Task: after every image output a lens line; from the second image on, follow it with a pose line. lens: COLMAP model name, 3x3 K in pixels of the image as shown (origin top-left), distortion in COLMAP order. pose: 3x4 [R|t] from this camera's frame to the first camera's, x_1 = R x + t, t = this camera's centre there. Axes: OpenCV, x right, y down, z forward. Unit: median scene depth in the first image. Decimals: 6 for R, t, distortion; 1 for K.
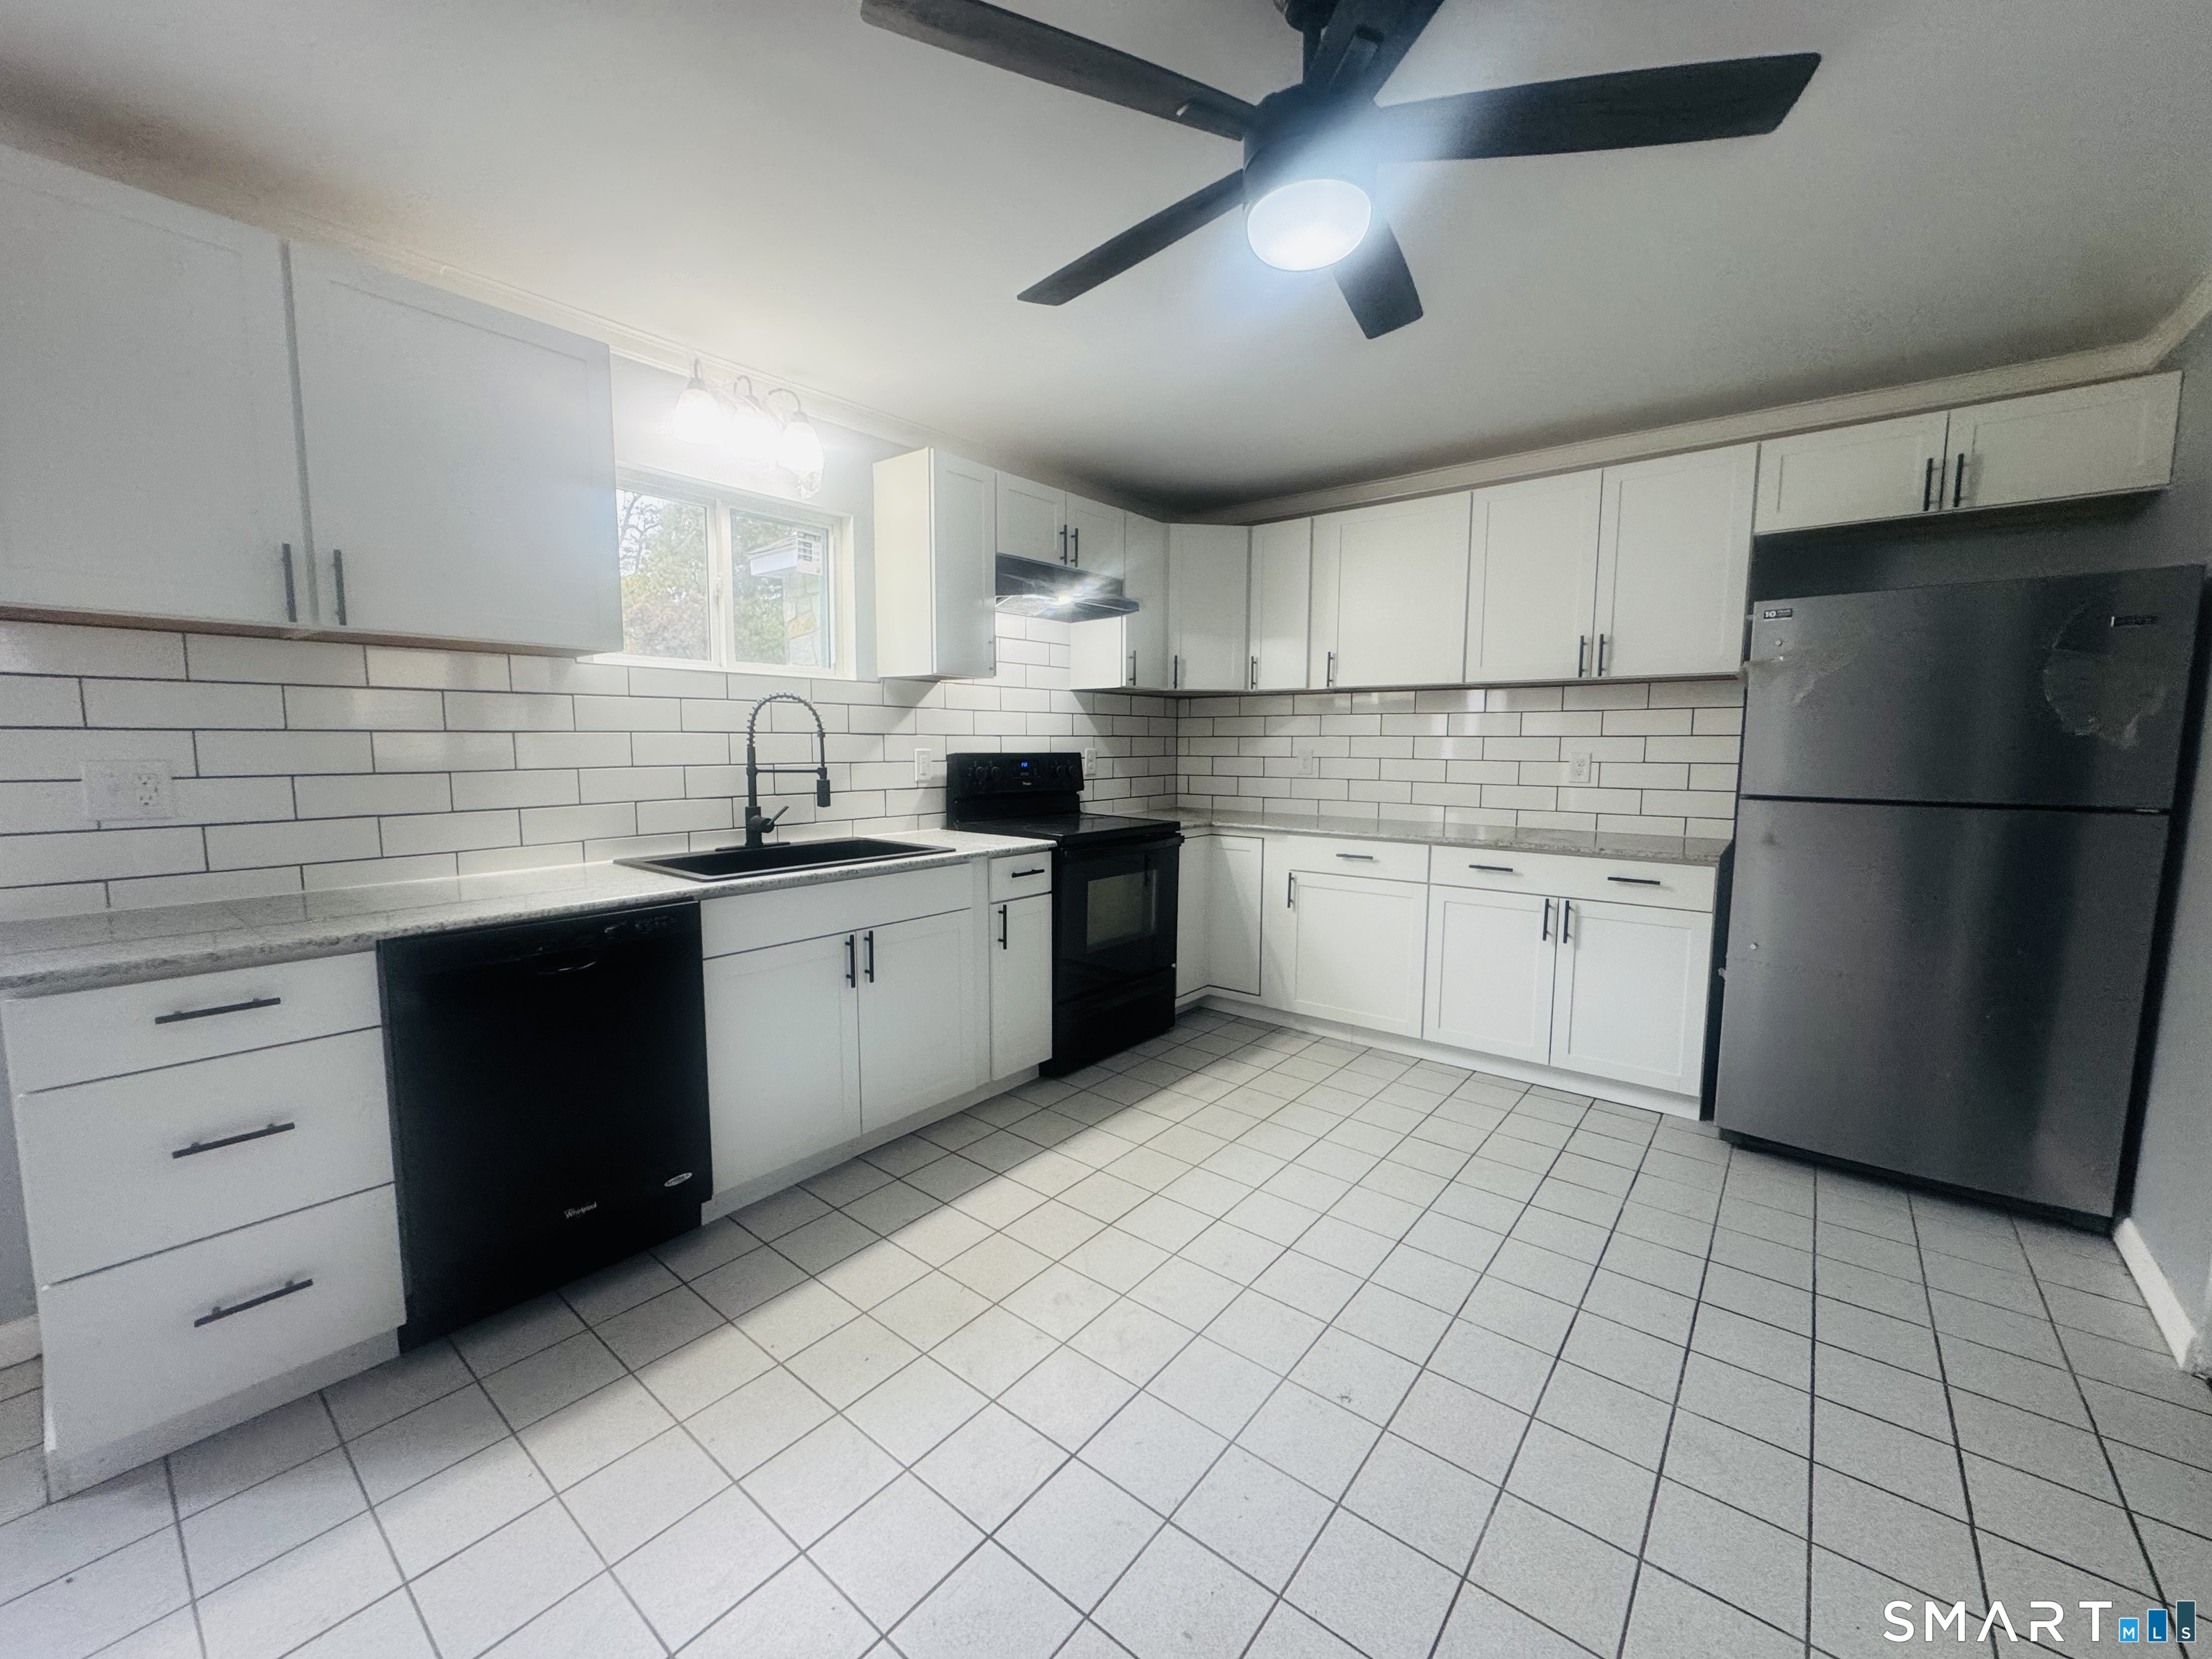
lens RADIAL K [[878.3, 0, 1106.1], [0, 878.3, 832.4], [0, 0, 1]] dist [-0.001240, -0.000158]
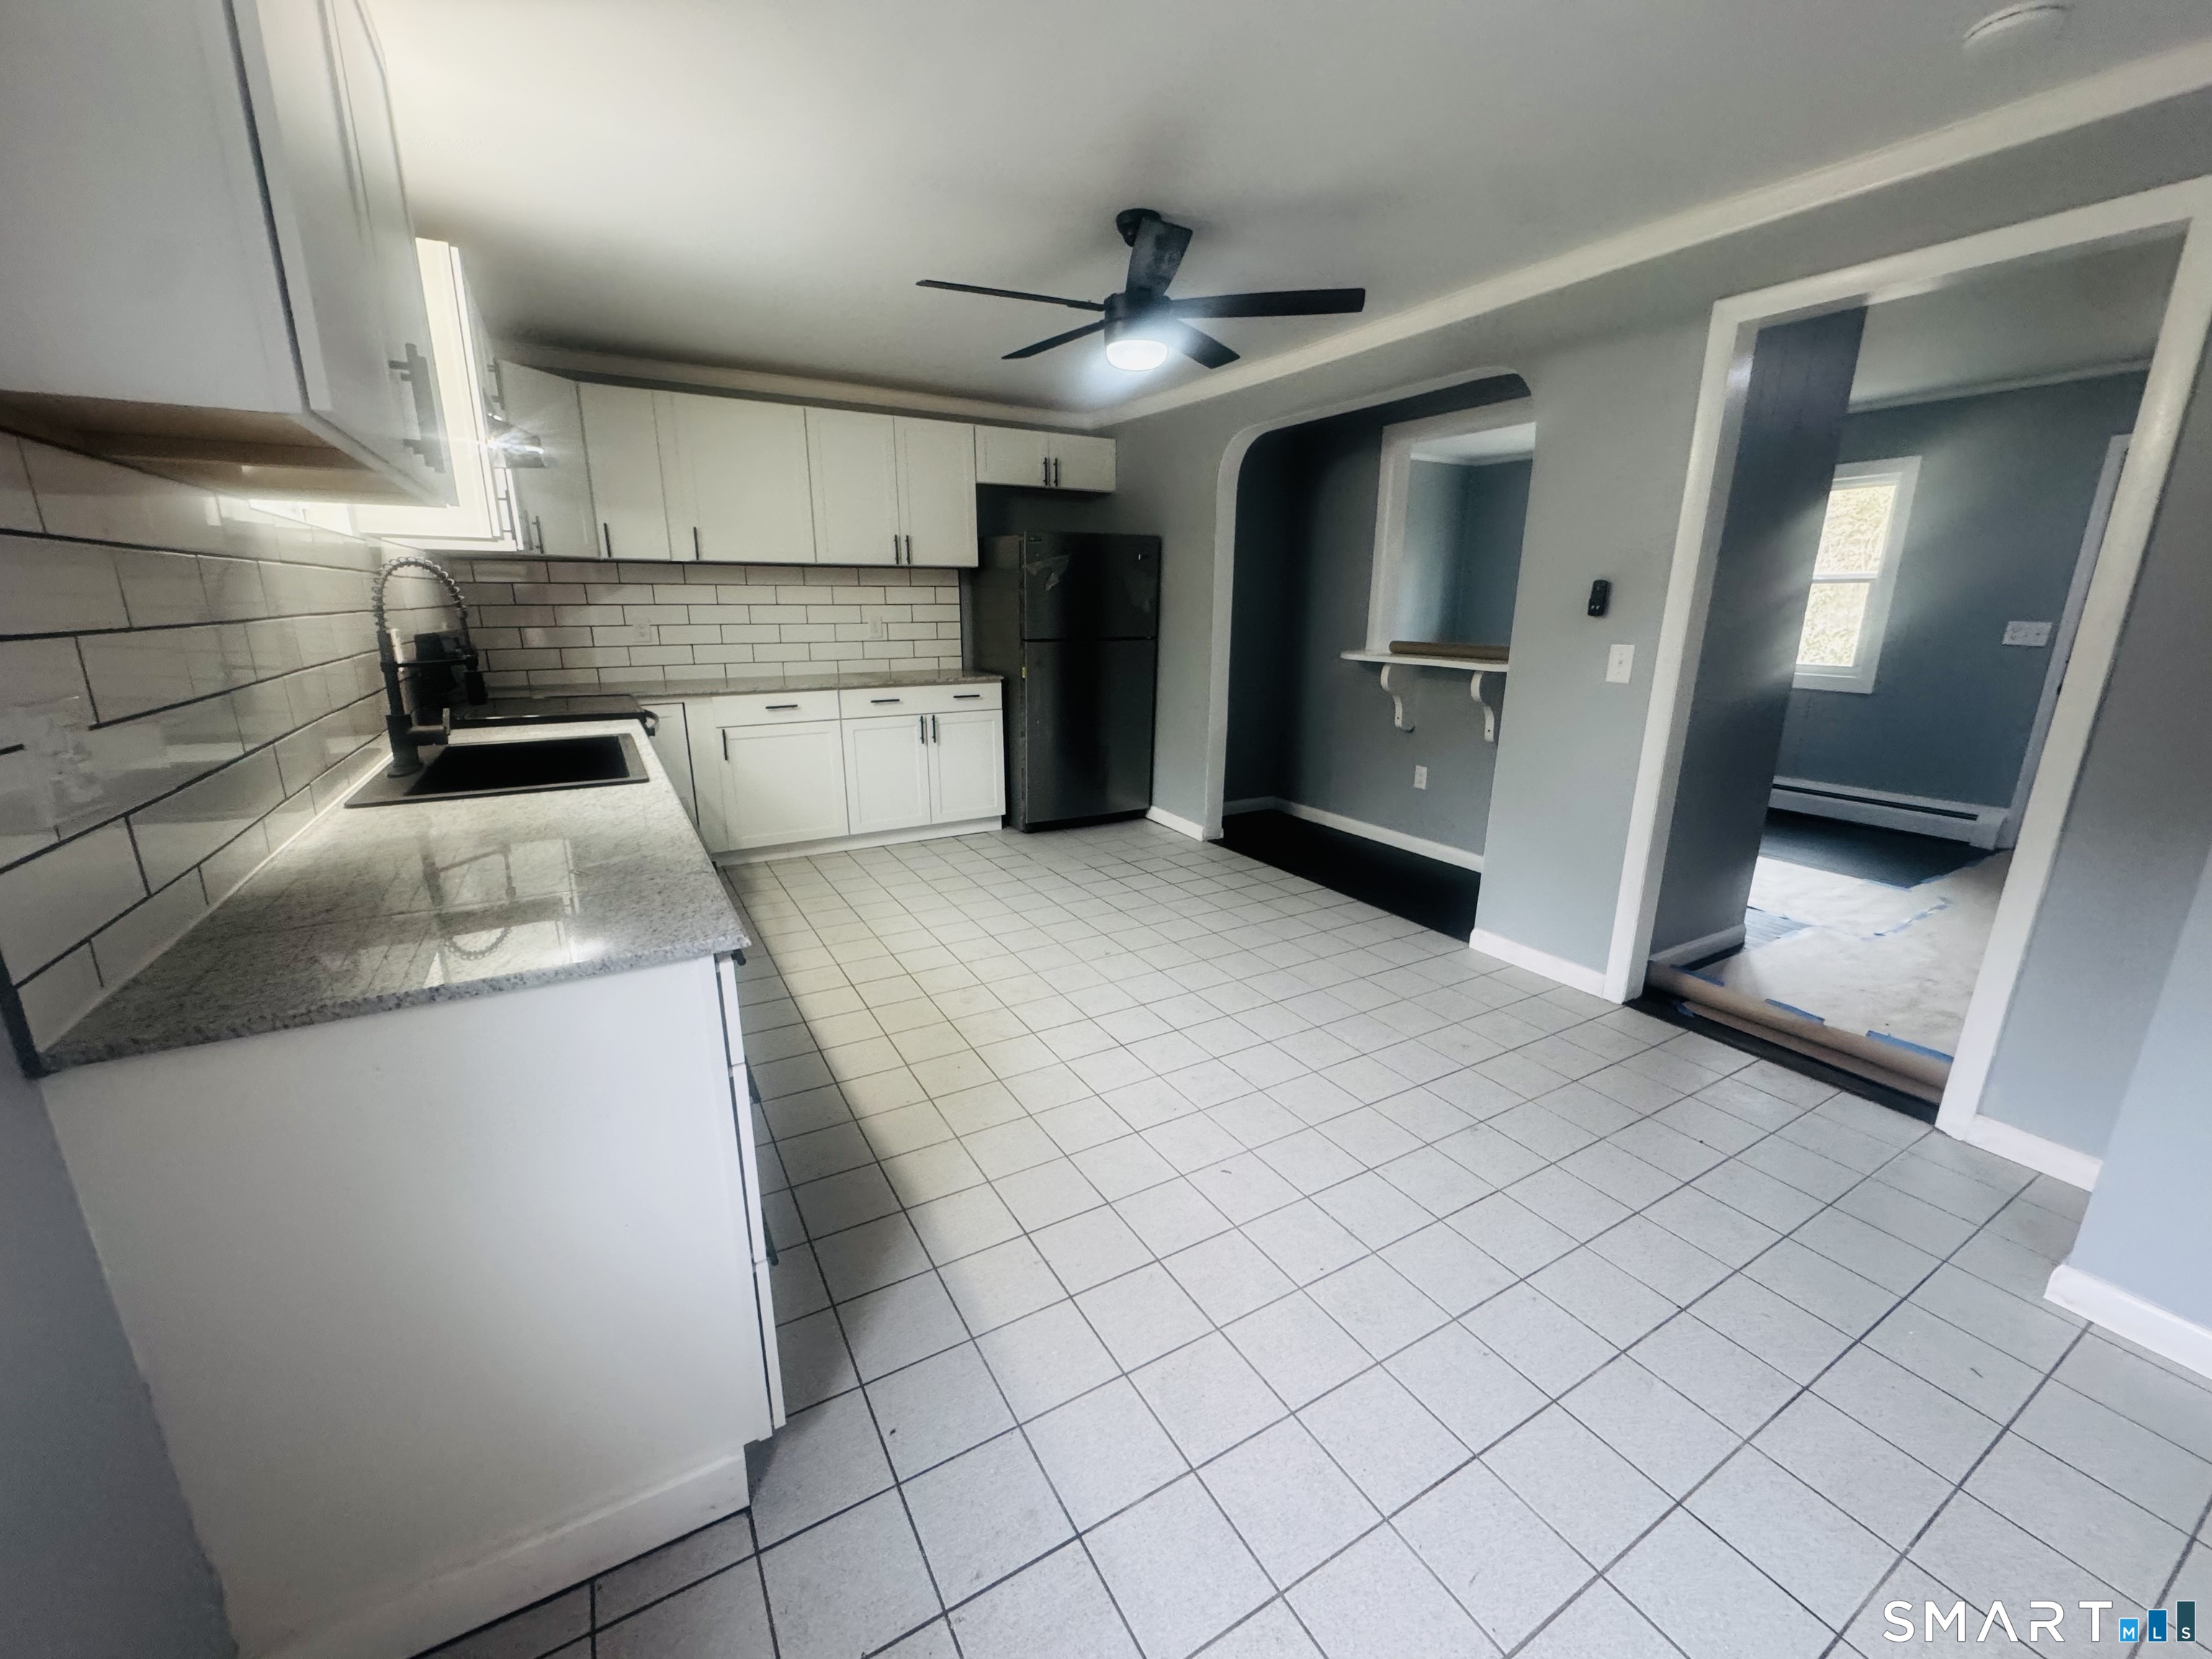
lens RADIAL K [[878.3, 0, 1102.2], [0, 878.3, 828.5], [0, 0, 1]] dist [-0.001240, -0.000158]
pose [[0.358132, -0.237647, 0.902920, -0.806001], [0.094646, 0.971324, 0.218111, -0.037155], [-0.928861, 0.007345, 0.370355, 0.149151]]
